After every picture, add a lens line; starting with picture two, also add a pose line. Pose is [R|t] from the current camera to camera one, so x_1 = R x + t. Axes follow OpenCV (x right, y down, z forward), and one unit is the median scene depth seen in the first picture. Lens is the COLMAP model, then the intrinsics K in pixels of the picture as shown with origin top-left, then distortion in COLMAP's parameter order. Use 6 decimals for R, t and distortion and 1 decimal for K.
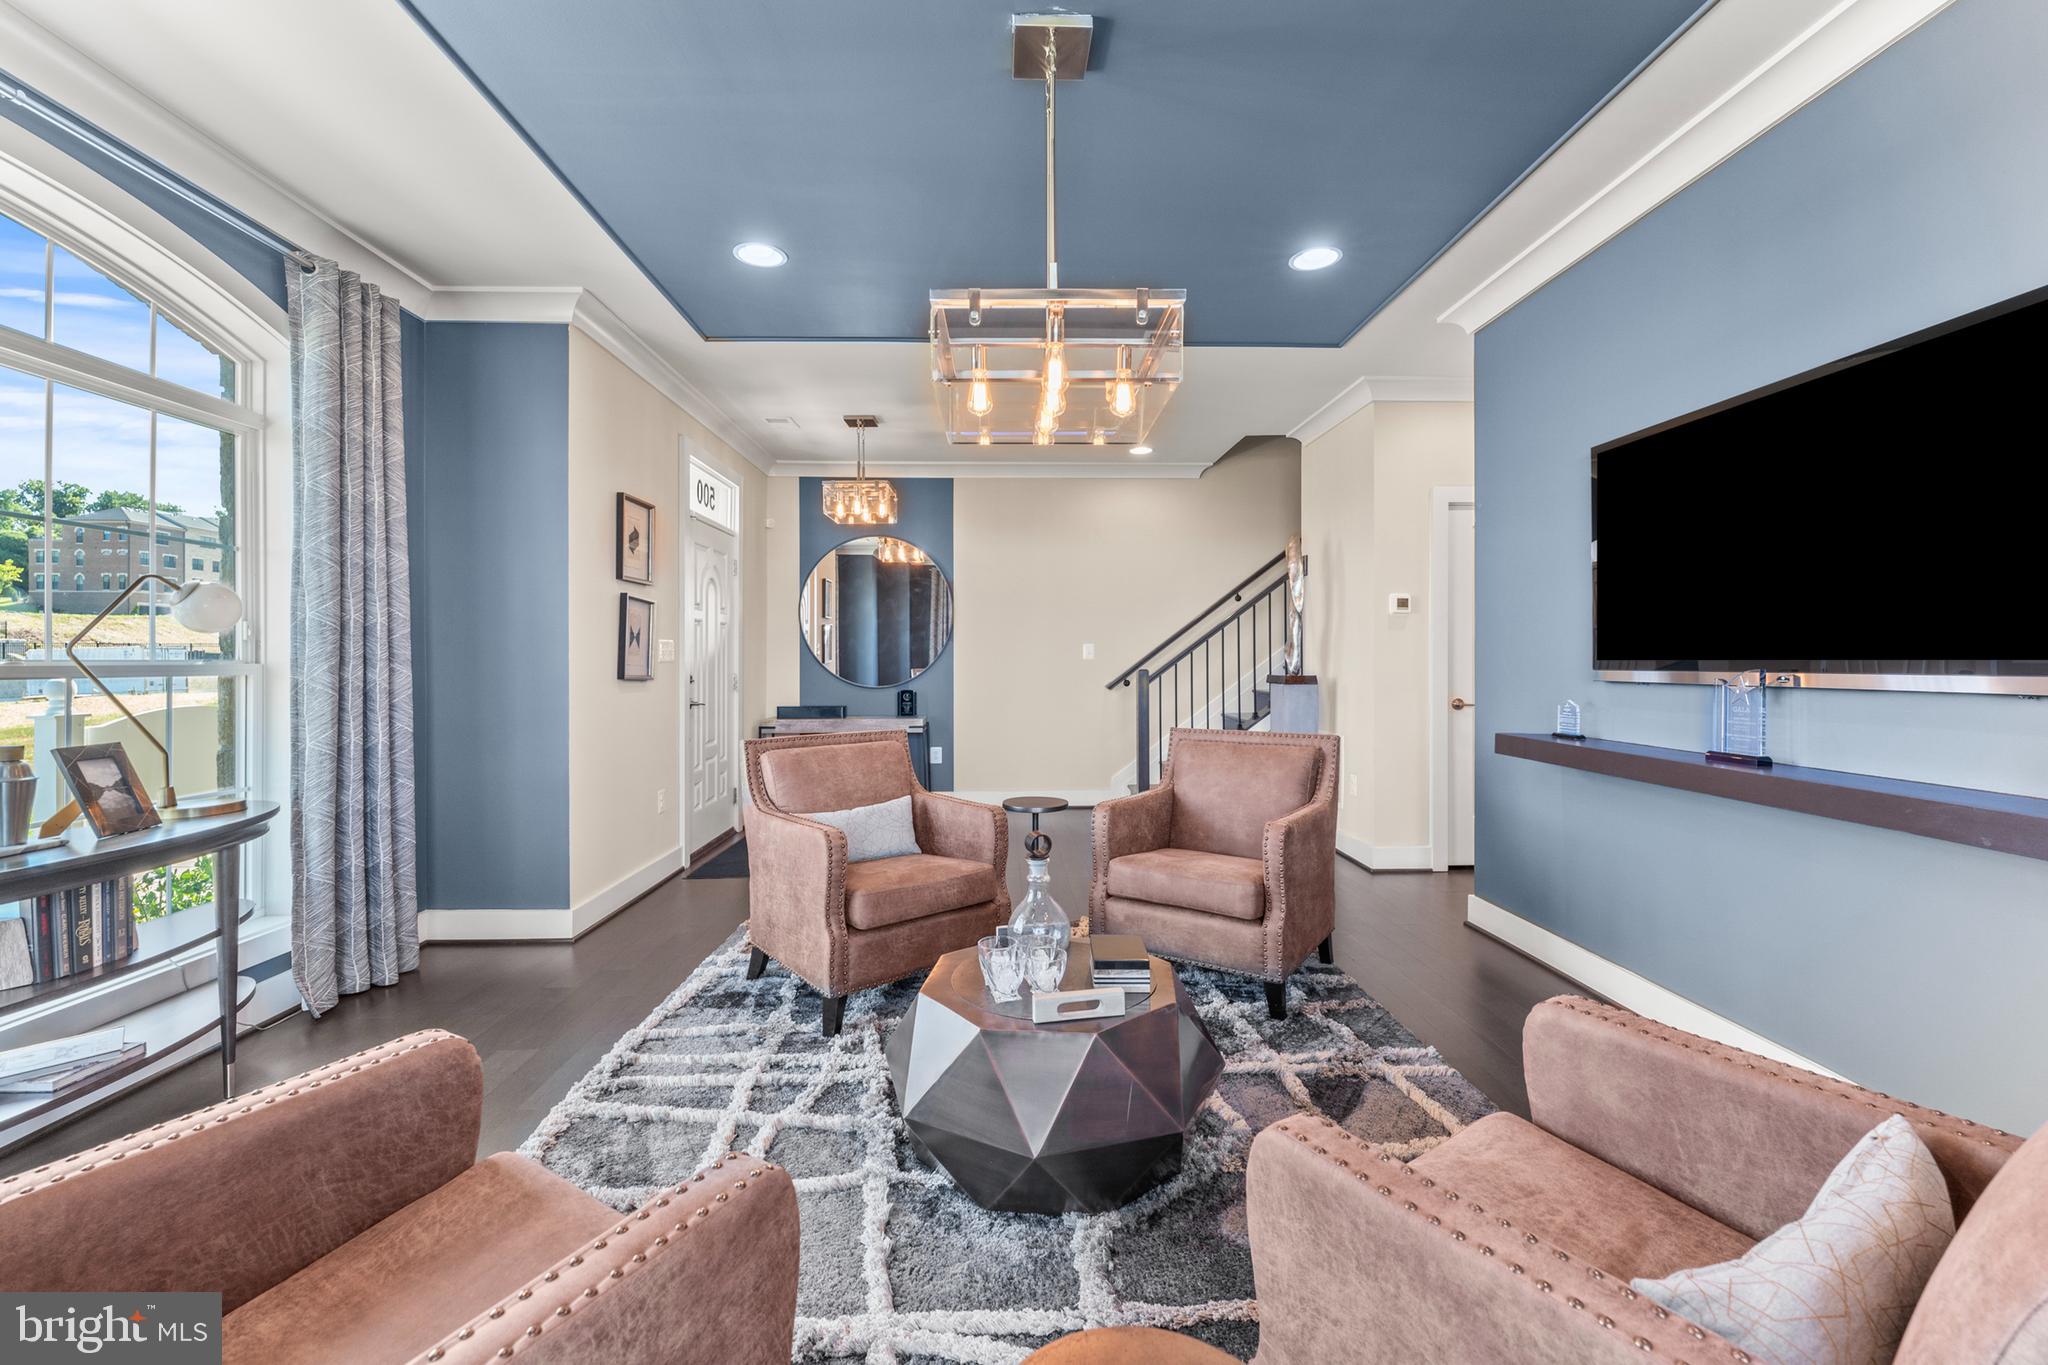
lens RADIAL K [[841.3, 0, 1017.0], [0, 841.3, 667.7], [0, 0, 1]] dist [-0.003158, 0.000757]
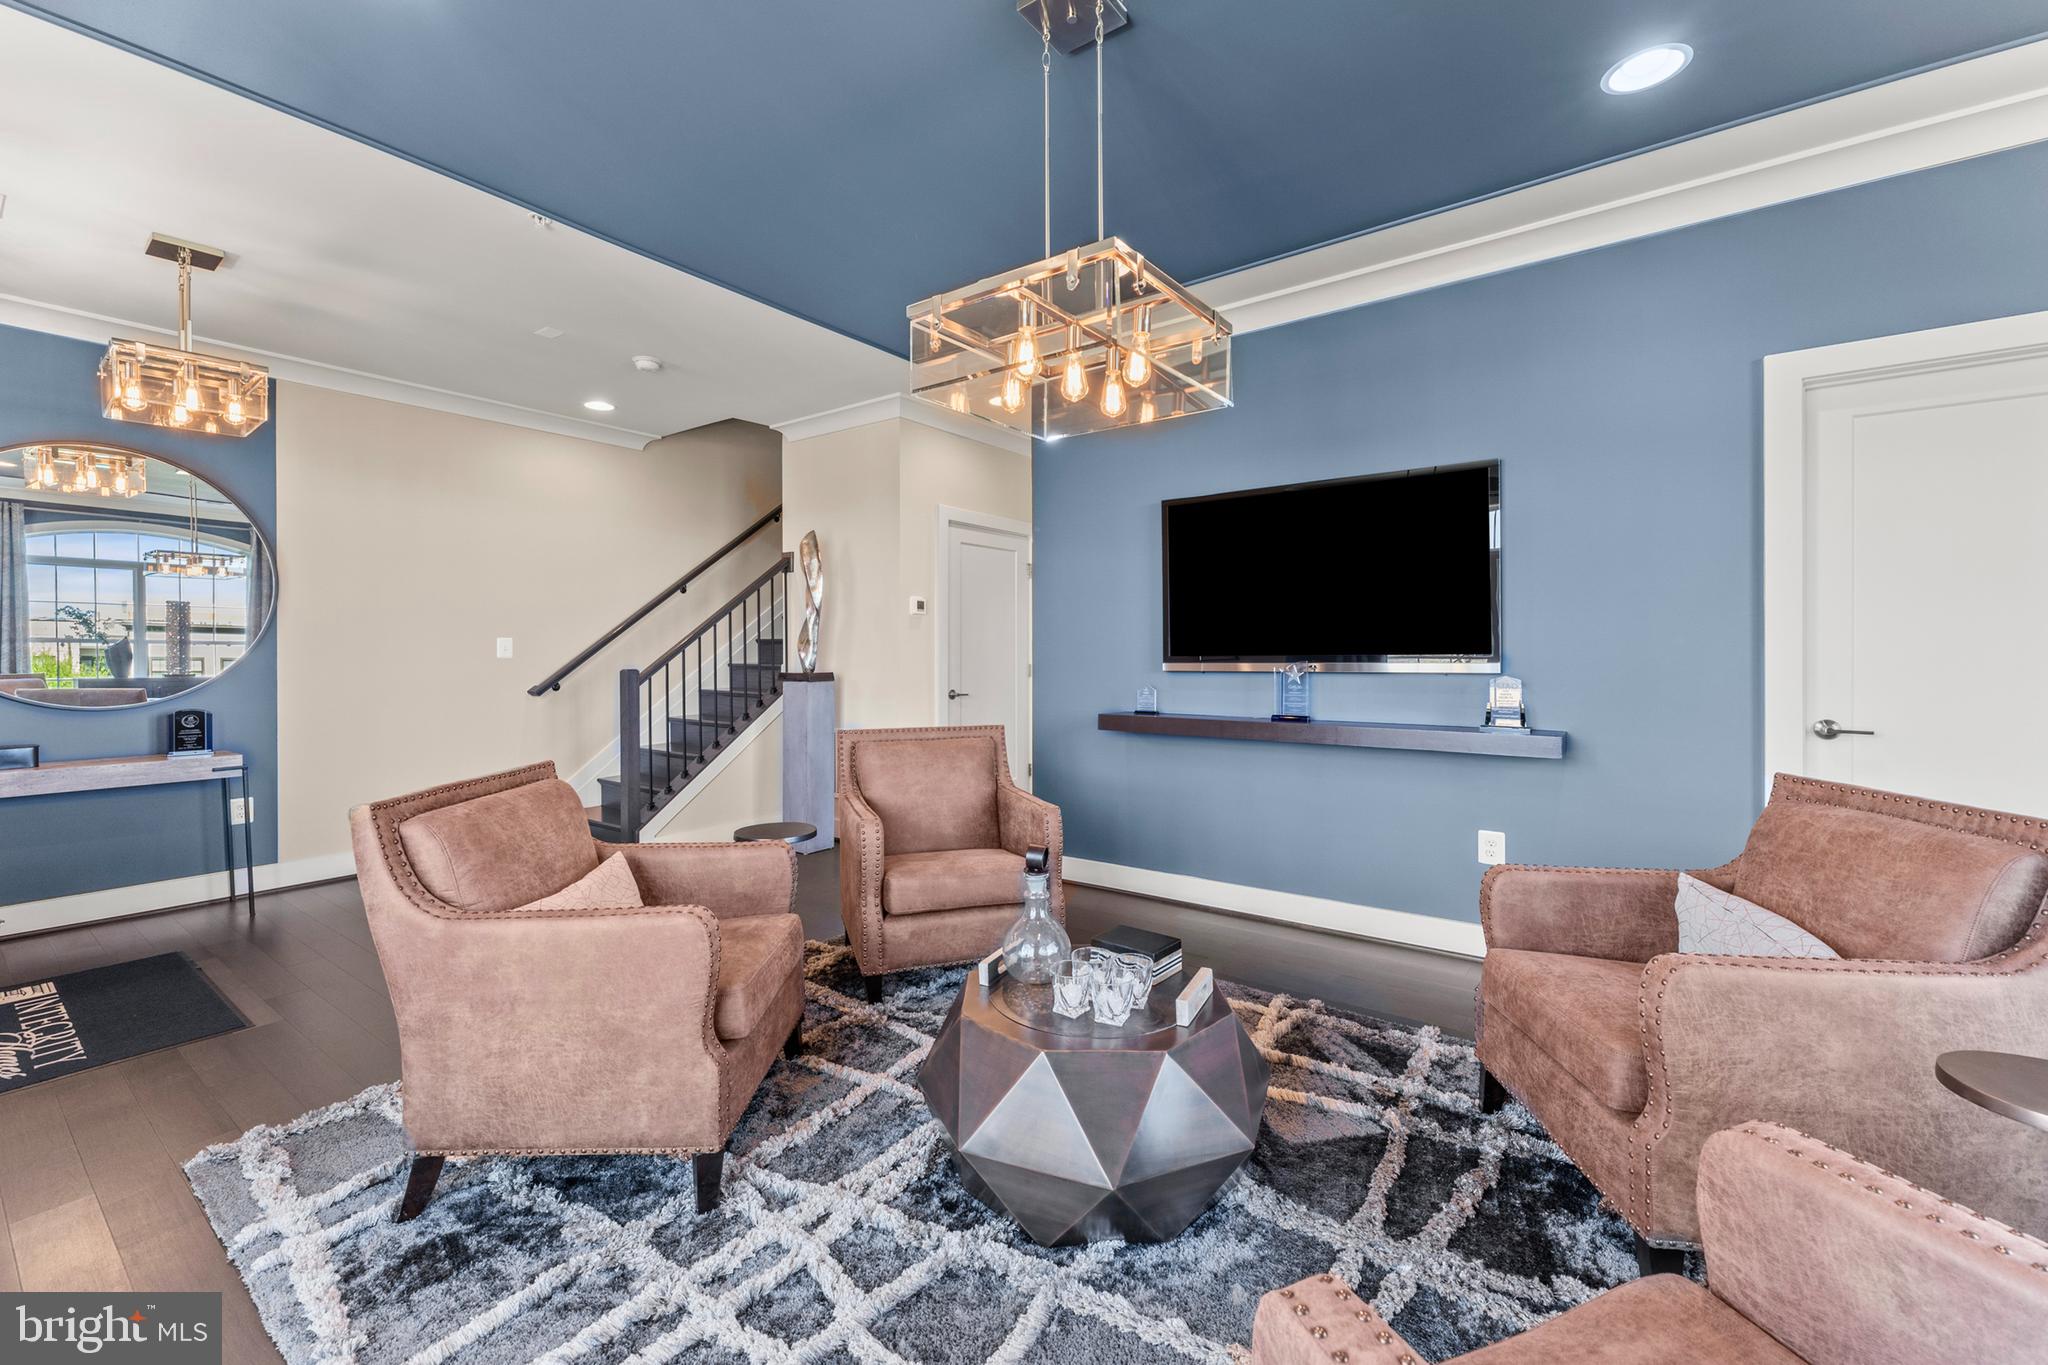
lens RADIAL K [[841.3, 0, 1026.3], [0, 841.3, 664.0], [0, 0, 1]] dist [-0.003158, 0.000757]
pose [[0.616617, -0.011520, 0.787179, -0.509123], [0.012221, 0.999913, 0.005060, -0.005082], [-0.787168, 0.006500, 0.616704, 0.317258]]
